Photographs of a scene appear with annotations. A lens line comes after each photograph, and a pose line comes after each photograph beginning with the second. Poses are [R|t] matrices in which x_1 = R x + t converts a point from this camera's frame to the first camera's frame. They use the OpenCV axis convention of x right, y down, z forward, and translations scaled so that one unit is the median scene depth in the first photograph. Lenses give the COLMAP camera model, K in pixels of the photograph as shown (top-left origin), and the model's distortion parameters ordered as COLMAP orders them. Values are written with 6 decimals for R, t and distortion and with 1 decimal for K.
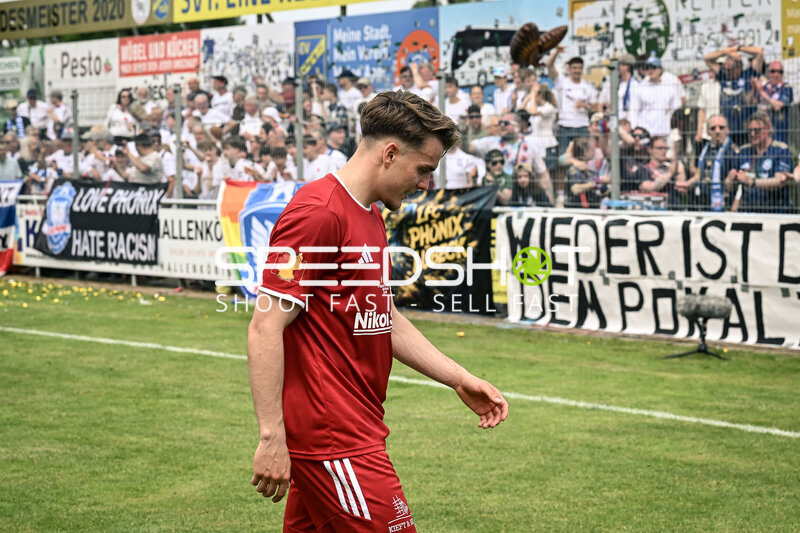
lens RADIAL K [[2442.1, 0, 400.2], [0, 2442.1, 265.8], [0, 0, 1]] dist [-0.014033, 0.000000]
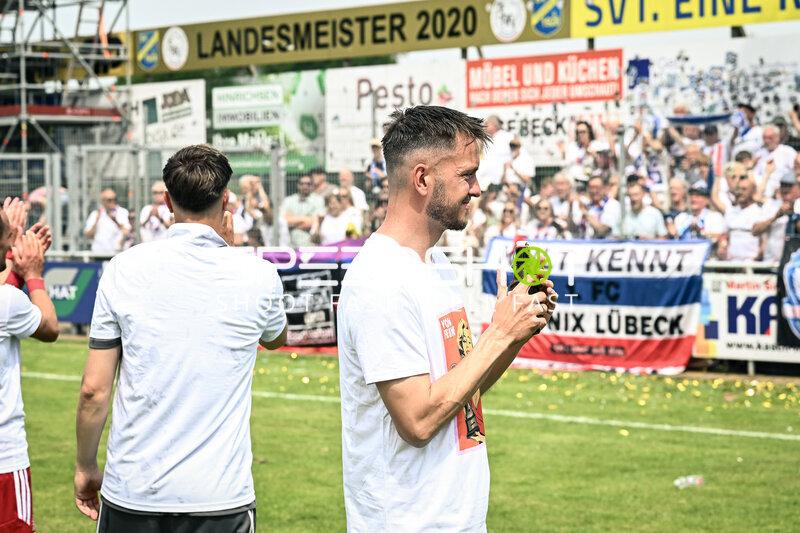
lens RADIAL K [[2442.1, 0, 399.8], [0, 2442.1, 267.0], [0, 0, 1]] dist [-0.014033, 0.000000]
pose [[0.989756, -0.009882, 0.142424, -0.266850], [0.012731, 0.999736, -0.019107, -0.011124], [-0.142198, 0.020724, 0.989621, 0.227696]]
